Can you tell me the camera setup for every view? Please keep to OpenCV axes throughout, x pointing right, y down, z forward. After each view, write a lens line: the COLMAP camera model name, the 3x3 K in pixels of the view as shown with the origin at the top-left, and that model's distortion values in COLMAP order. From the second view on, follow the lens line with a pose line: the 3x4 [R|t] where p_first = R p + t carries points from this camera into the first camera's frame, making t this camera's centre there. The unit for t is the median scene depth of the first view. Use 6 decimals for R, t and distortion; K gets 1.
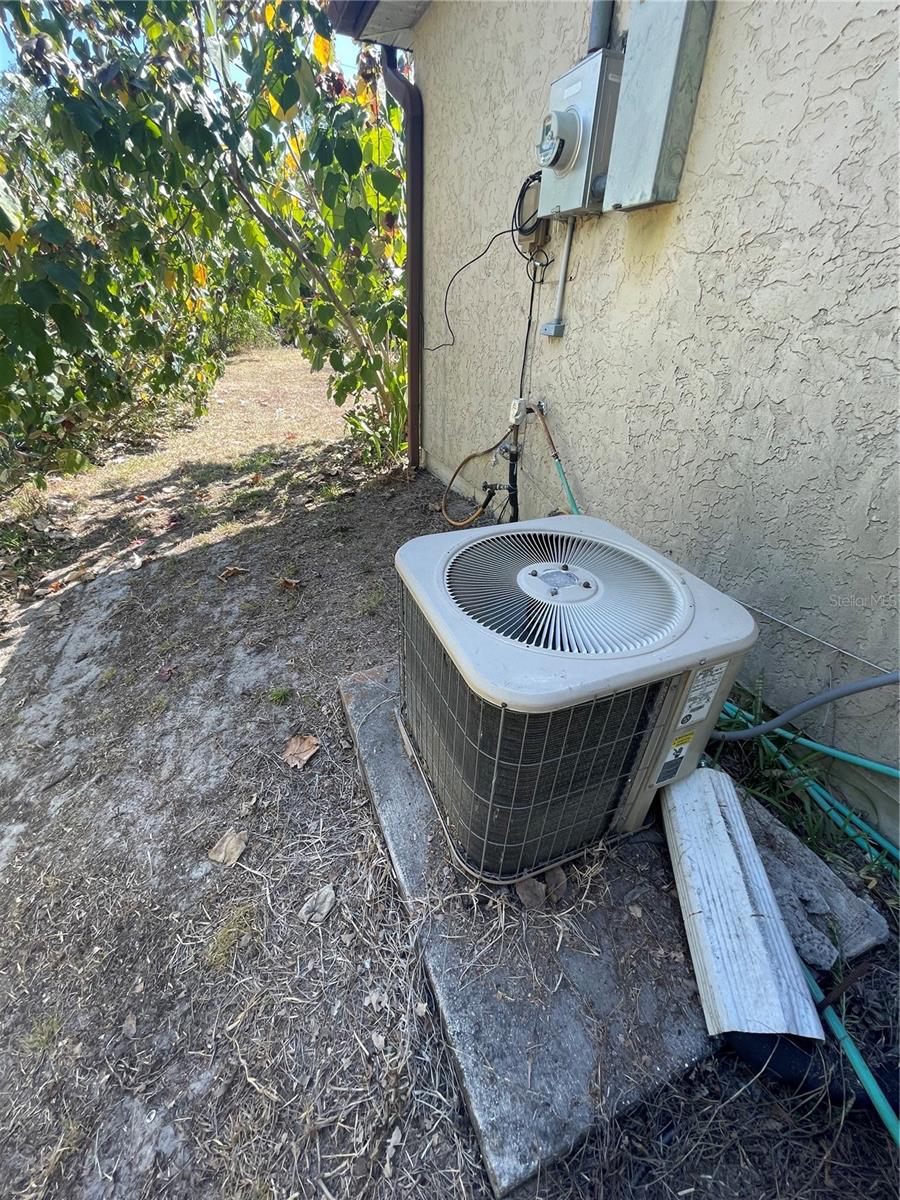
lens RADIAL K [[483.1, 0, 444.5], [0, 483.1, 601.3], [0, 0, 1]] dist [-0.007436, 0.003061]
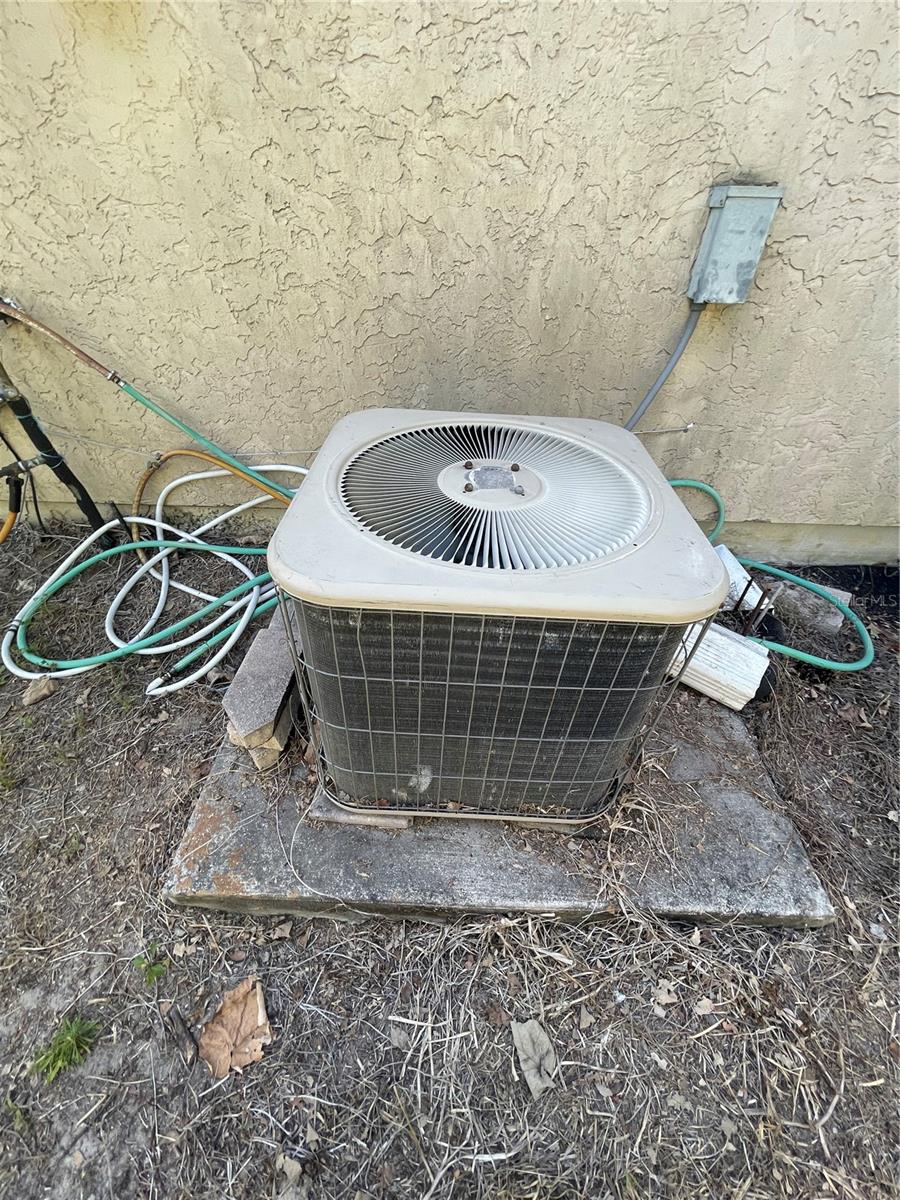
lens RADIAL K [[483.1, 0, 444.5], [0, 483.1, 601.3], [0, 0, 1]] dist [-0.007436, 0.003061]
pose [[0.390989, -0.604383, 0.694154, -0.390793], [0.474937, 0.778509, 0.410316, -0.216264], [-0.788392, 0.169251, 0.591432, 0.574024]]
